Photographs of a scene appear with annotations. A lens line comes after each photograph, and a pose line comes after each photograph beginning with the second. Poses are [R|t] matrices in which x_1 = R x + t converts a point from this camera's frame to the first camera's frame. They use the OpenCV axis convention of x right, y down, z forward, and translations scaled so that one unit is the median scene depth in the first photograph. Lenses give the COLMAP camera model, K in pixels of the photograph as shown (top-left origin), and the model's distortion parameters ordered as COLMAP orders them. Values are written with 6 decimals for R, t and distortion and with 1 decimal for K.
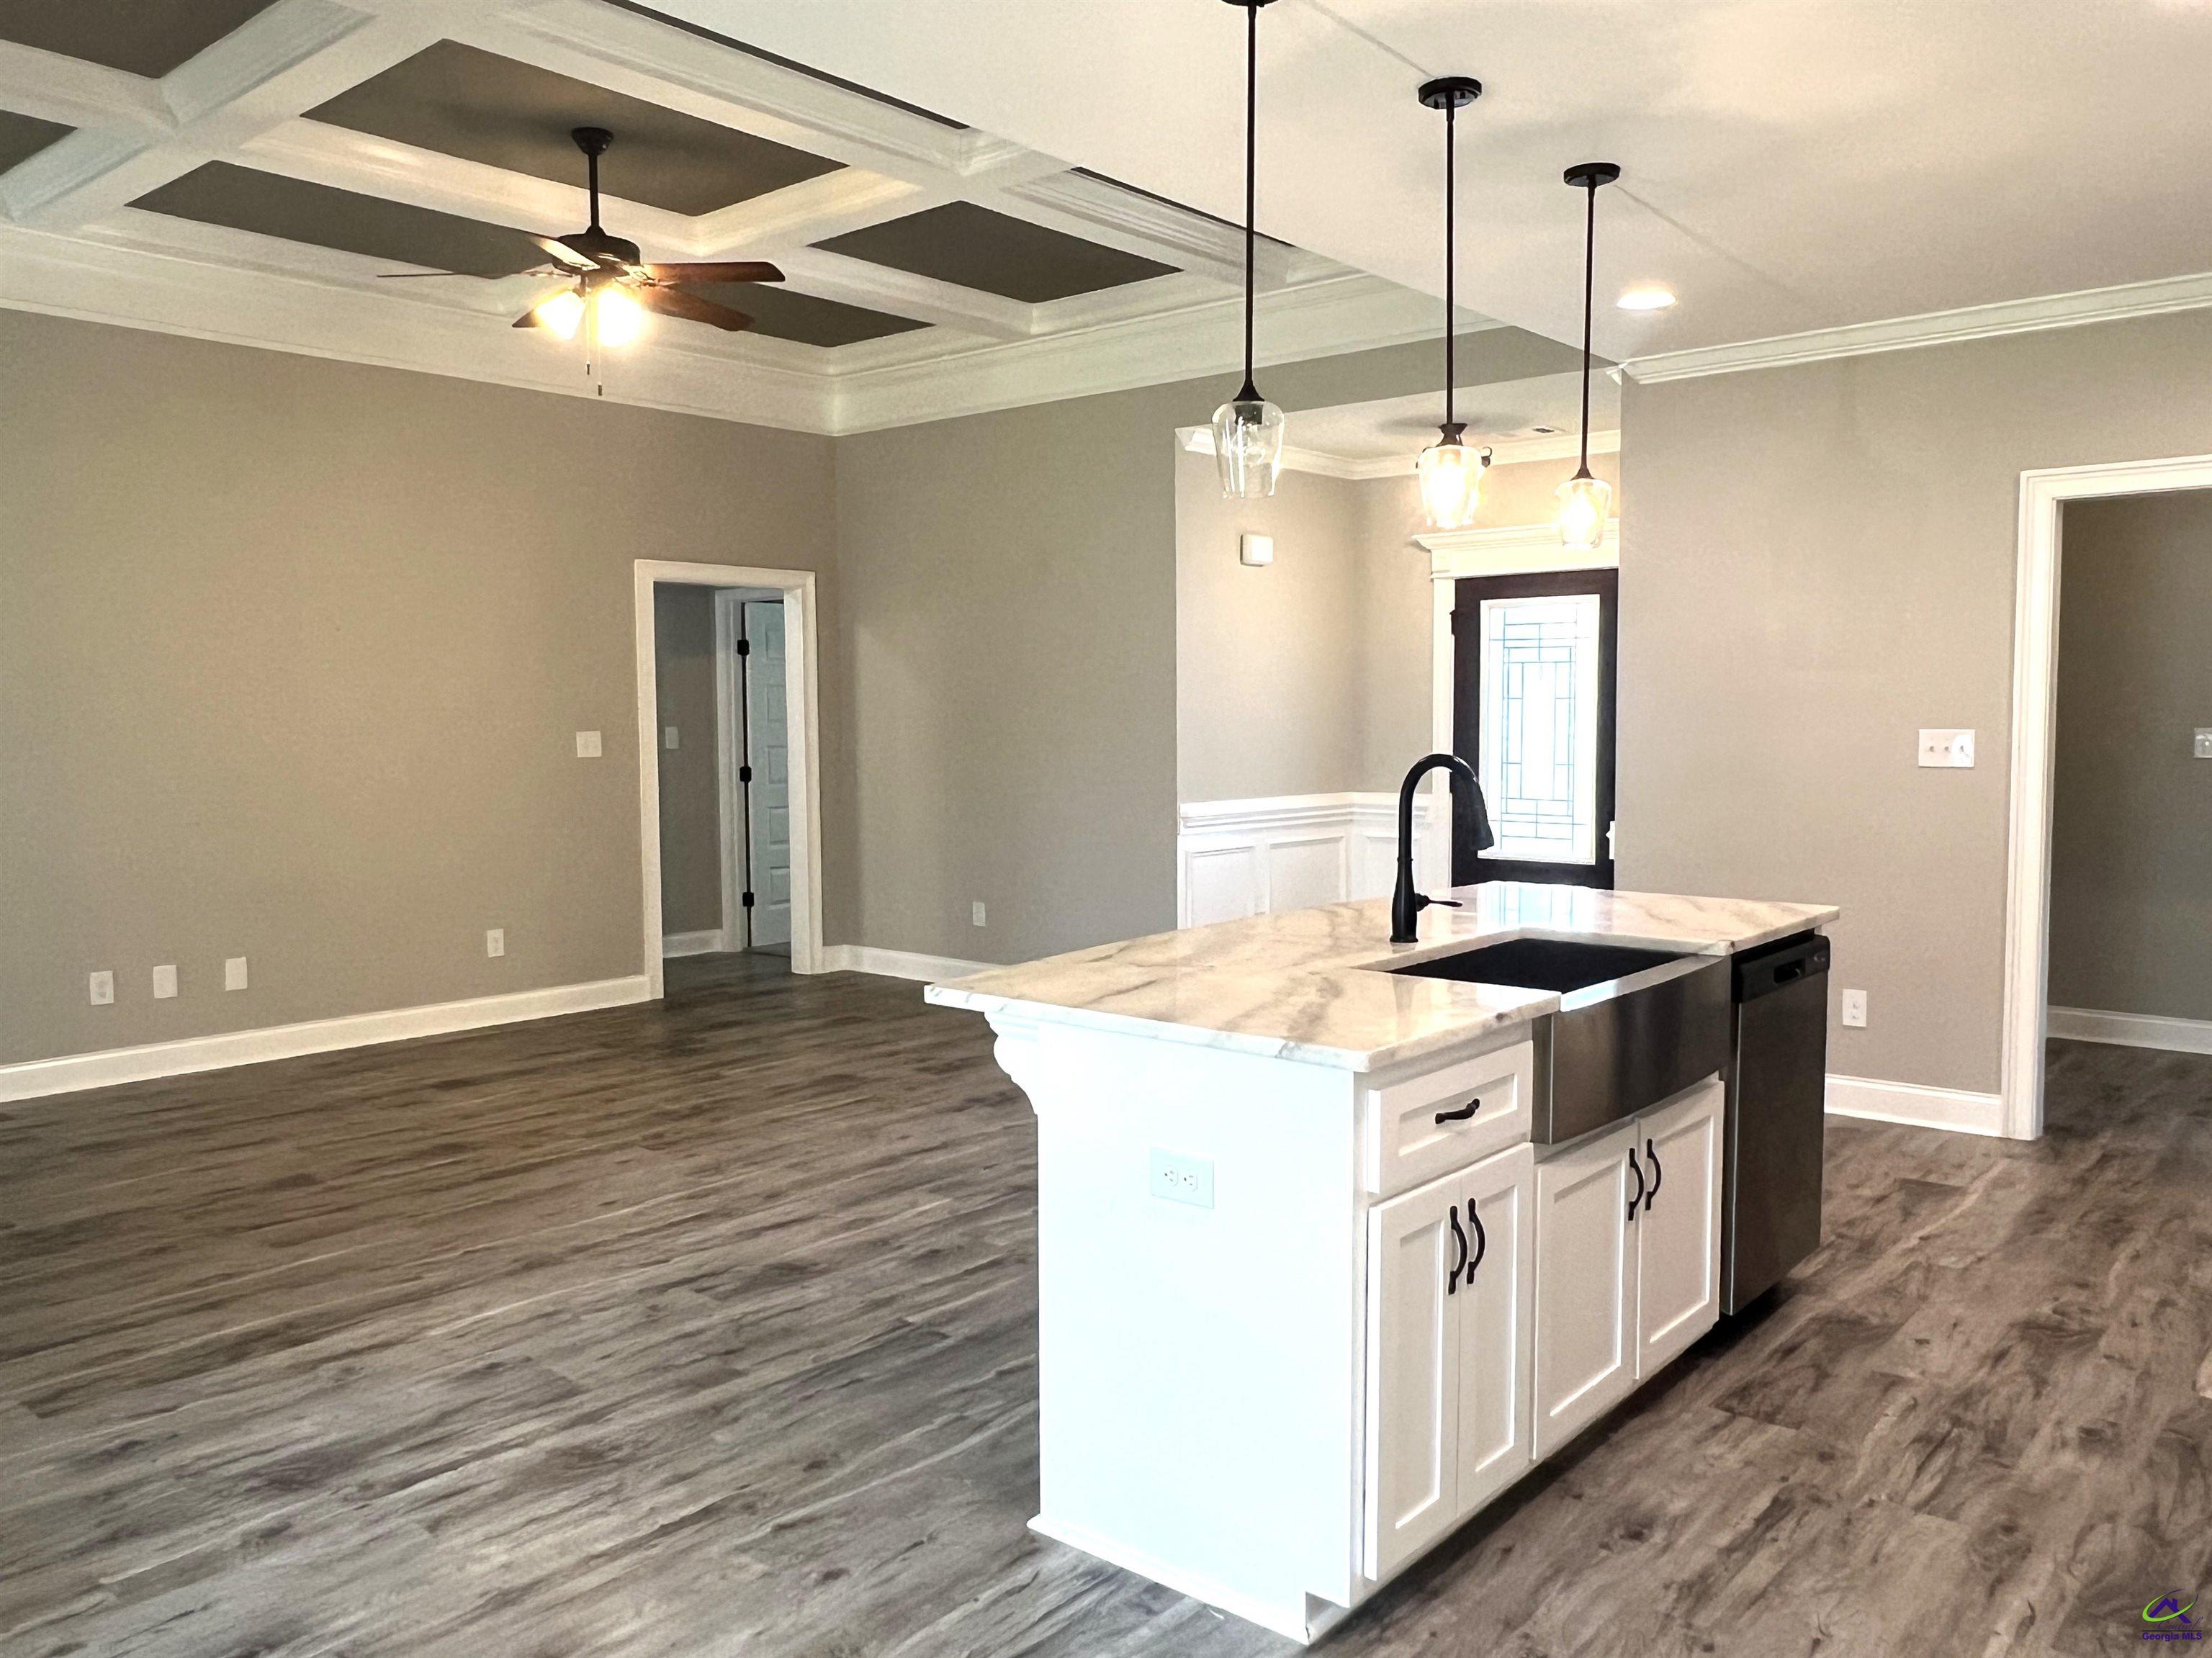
lens RADIAL K [[1667.4, 0, 1102.1], [0, 1667.4, 829.5], [0, 0, 1]] dist [-0.003613, -0.000875]
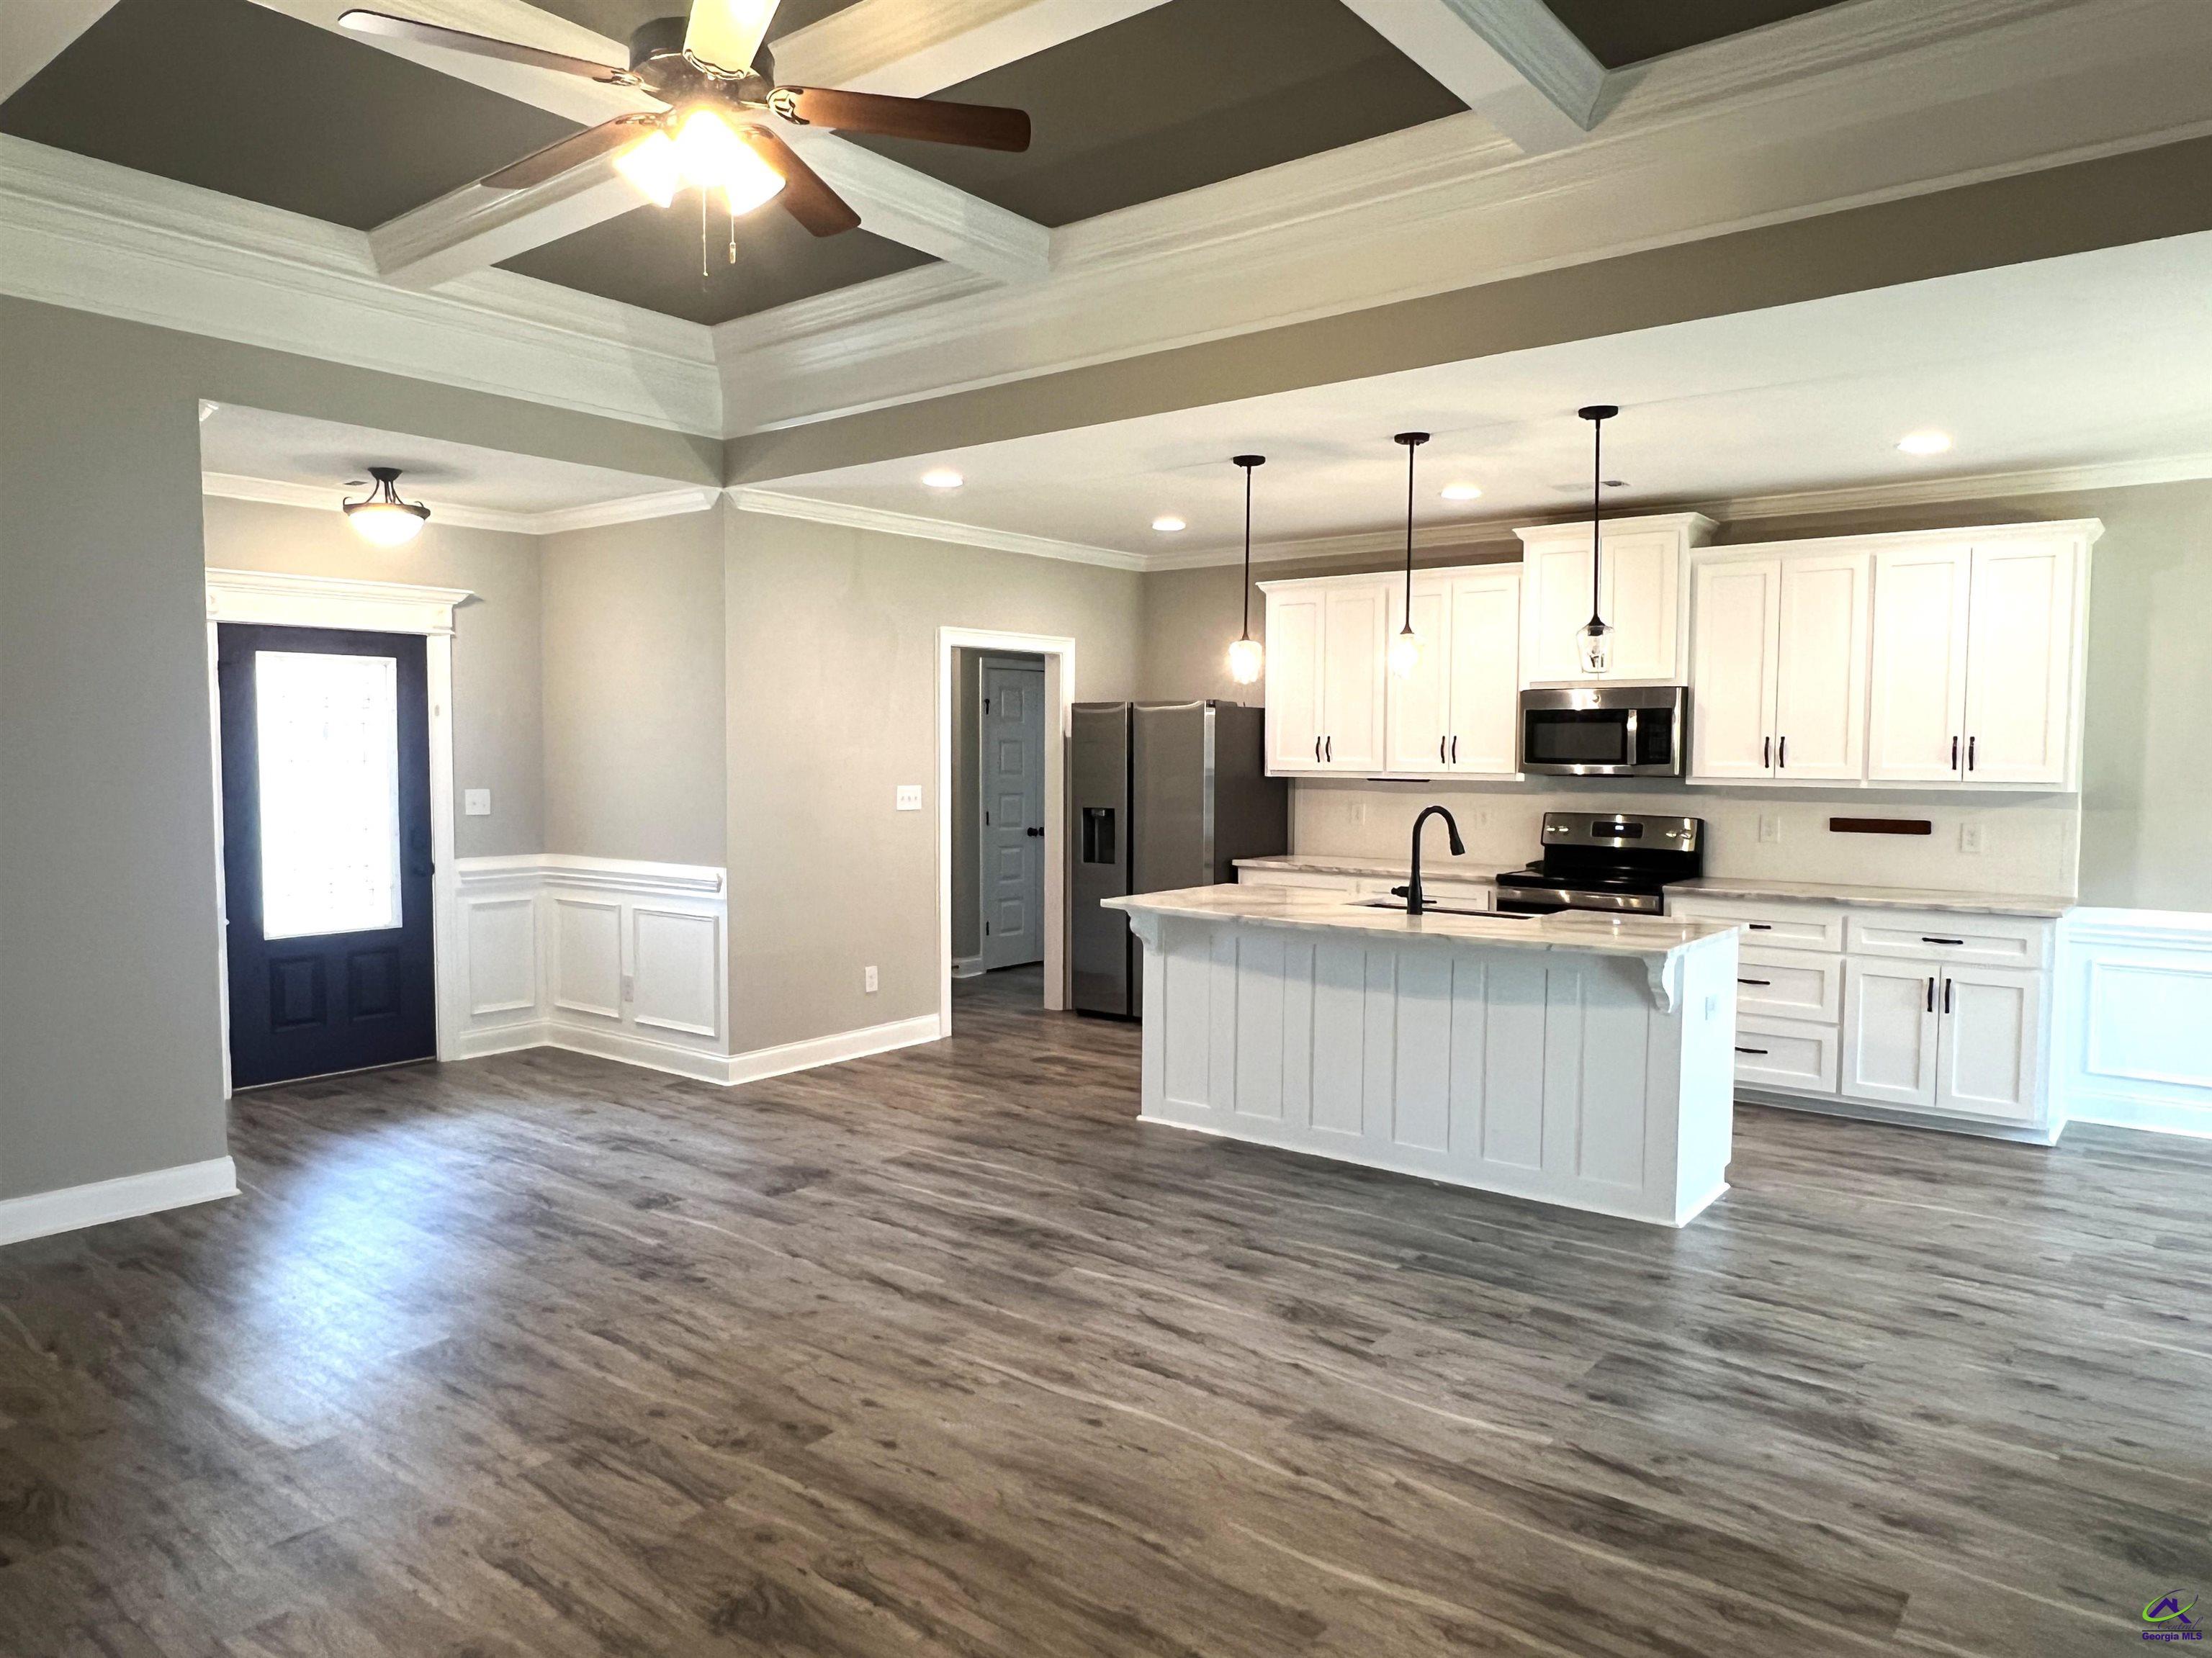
lens RADIAL K [[1448.2, 0, 1093.2], [0, 1448.2, 839.4], [0, 0, 1]] dist [-0.001670, -0.003785]
pose [[-0.029153, -0.057969, 0.997893, -1.128032], [0.068440, 0.995858, 0.059850, -0.106406], [-0.997229, 0.070041, -0.025065, 1.168935]]
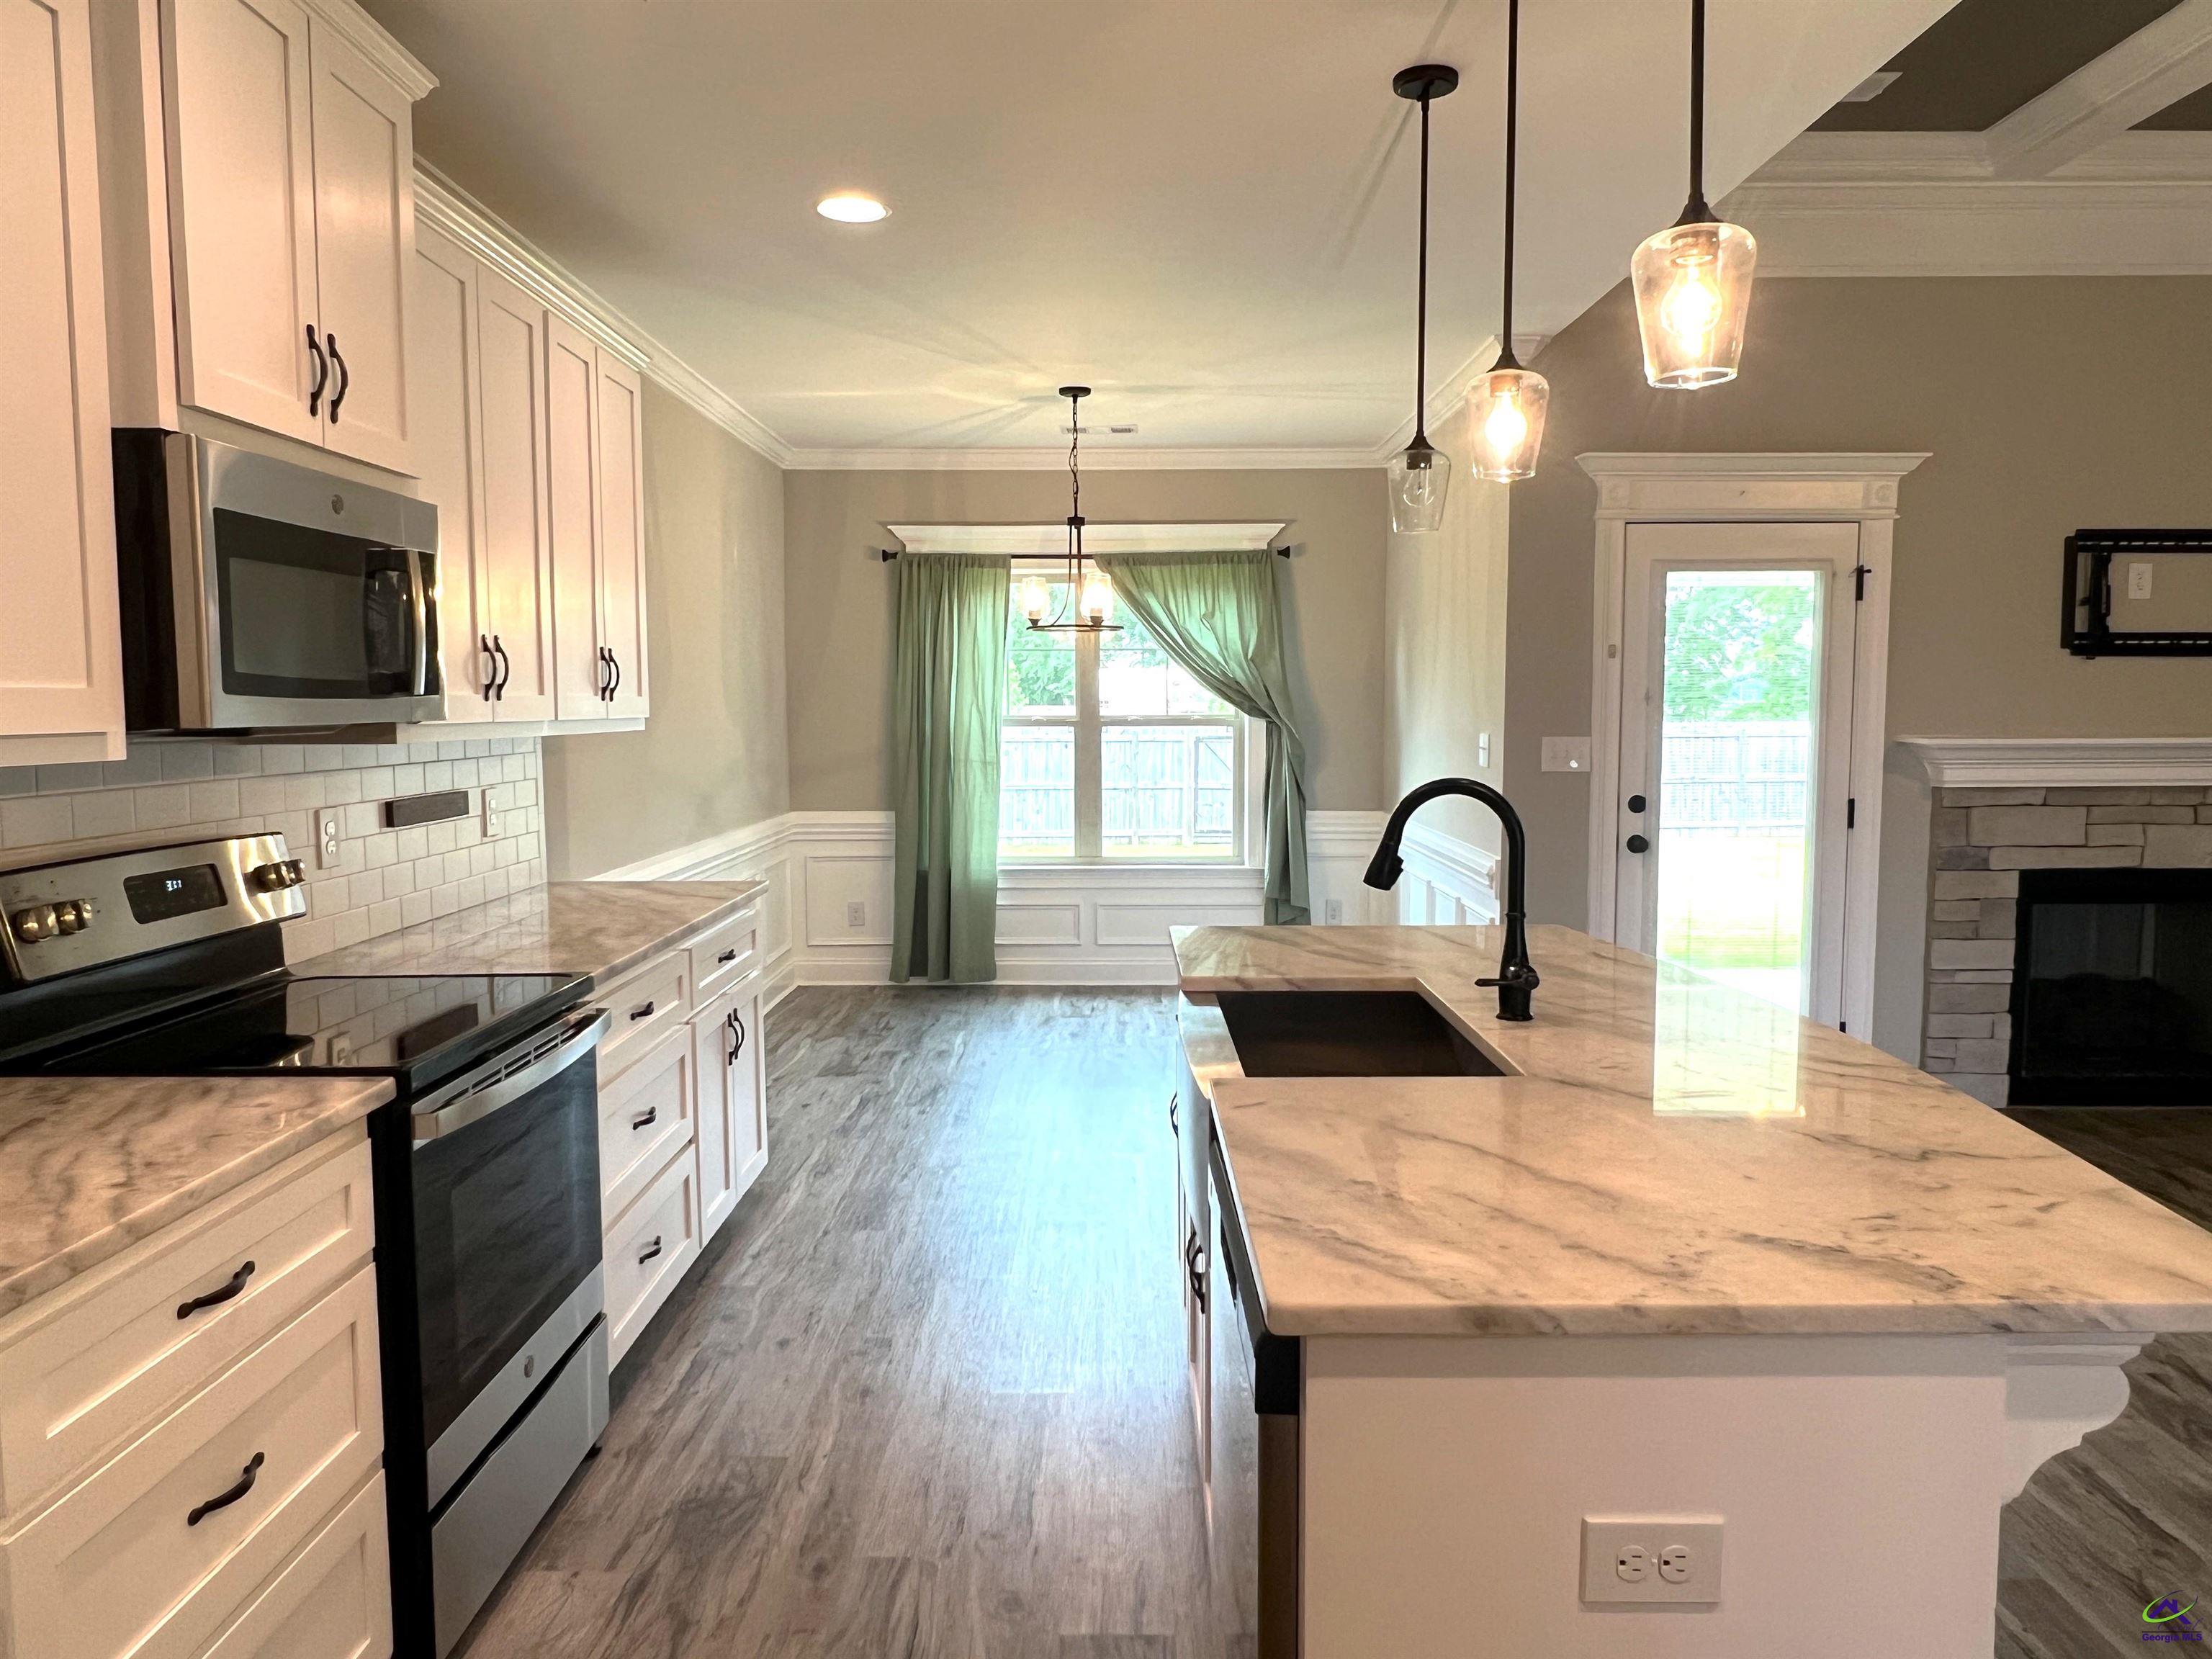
lens RADIAL K [[1478.2, 0, 1095.5], [0, 1478.2, 831.4], [0, 0, 1]] dist [-0.005990, 0.002829]
pose [[-0.768747, 0.062754, -0.636466, 0.658408], [-0.040005, 0.988507, 0.145784, -0.096605], [0.638300, 0.137533, -0.757402, 1.184733]]
